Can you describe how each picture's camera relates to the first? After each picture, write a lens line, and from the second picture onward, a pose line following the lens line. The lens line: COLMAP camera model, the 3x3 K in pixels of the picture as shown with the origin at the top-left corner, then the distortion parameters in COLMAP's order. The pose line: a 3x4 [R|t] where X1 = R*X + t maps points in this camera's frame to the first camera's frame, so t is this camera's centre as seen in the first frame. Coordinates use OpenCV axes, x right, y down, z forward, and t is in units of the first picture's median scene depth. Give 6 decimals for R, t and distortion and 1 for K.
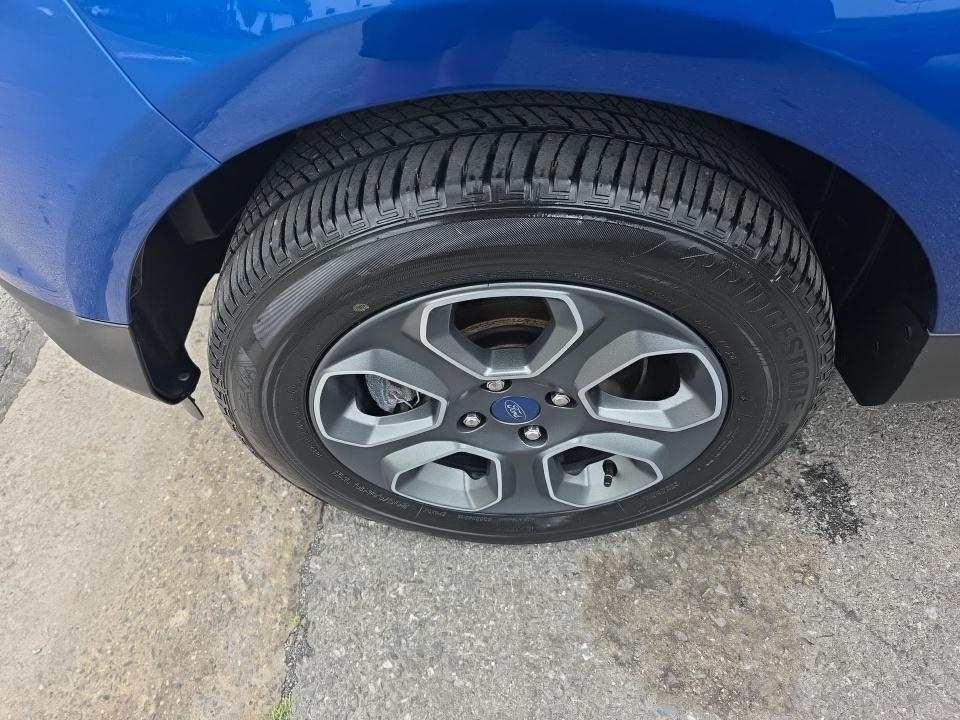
lens RADIAL K [[654.3, 0, 478.6], [0, 654.3, 379.9], [0, 0, 1]] dist [0.047079, -0.040975]
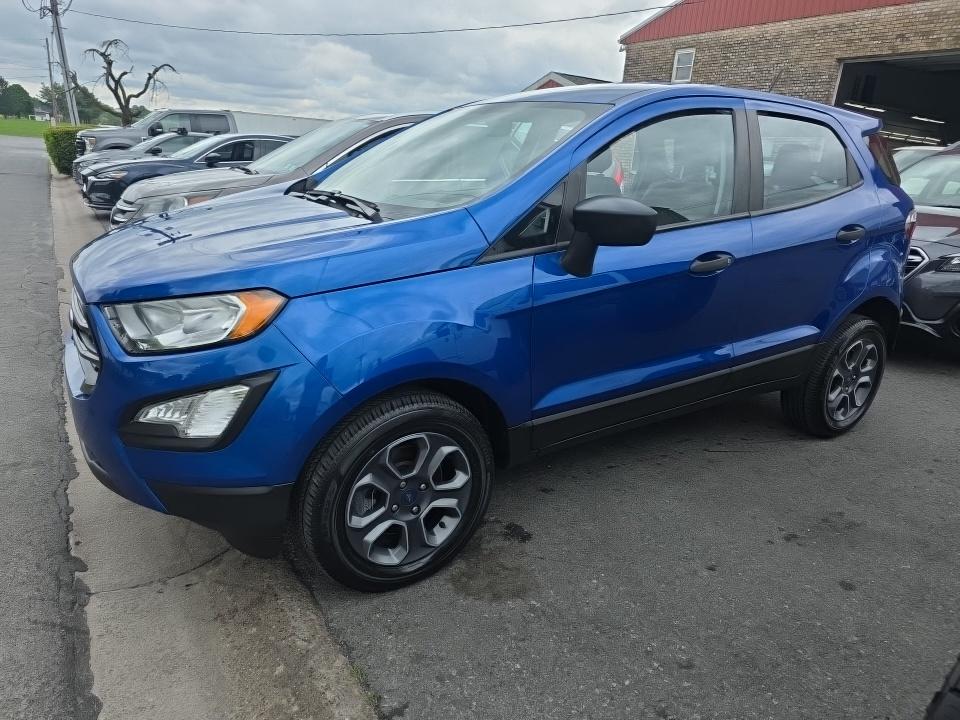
lens RADIAL K [[654.3, 0, 478.6], [0, 654.3, 379.9], [0, 0, 1]] dist [0.047079, -0.040975]
pose [[0.821993, -0.145232, 0.550667, -0.964864], [0.425141, 0.799851, -0.423667, 0.789745], [-0.378922, 0.582363, 0.719216, -1.173580]]
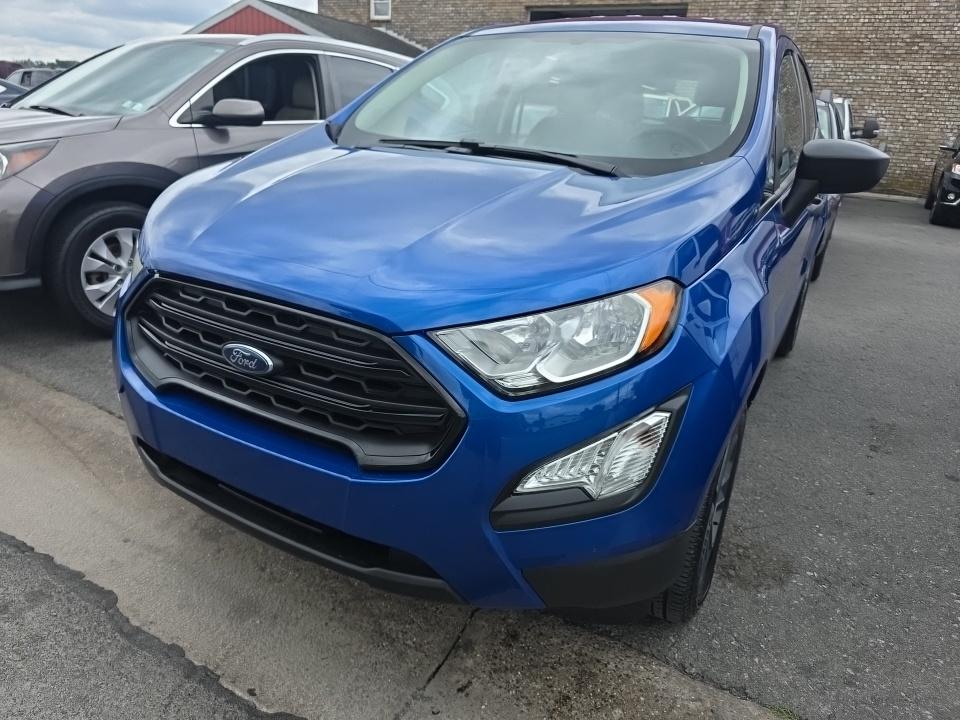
lens RADIAL K [[654.3, 0, 478.6], [0, 654.3, 379.9], [0, 0, 1]] dist [0.047079, -0.040975]
pose [[0.461811, -0.305545, 0.832690, -1.845266], [0.674869, 0.730236, -0.106332, -0.501298], [-0.575571, 0.611062, 0.543434, -0.085573]]
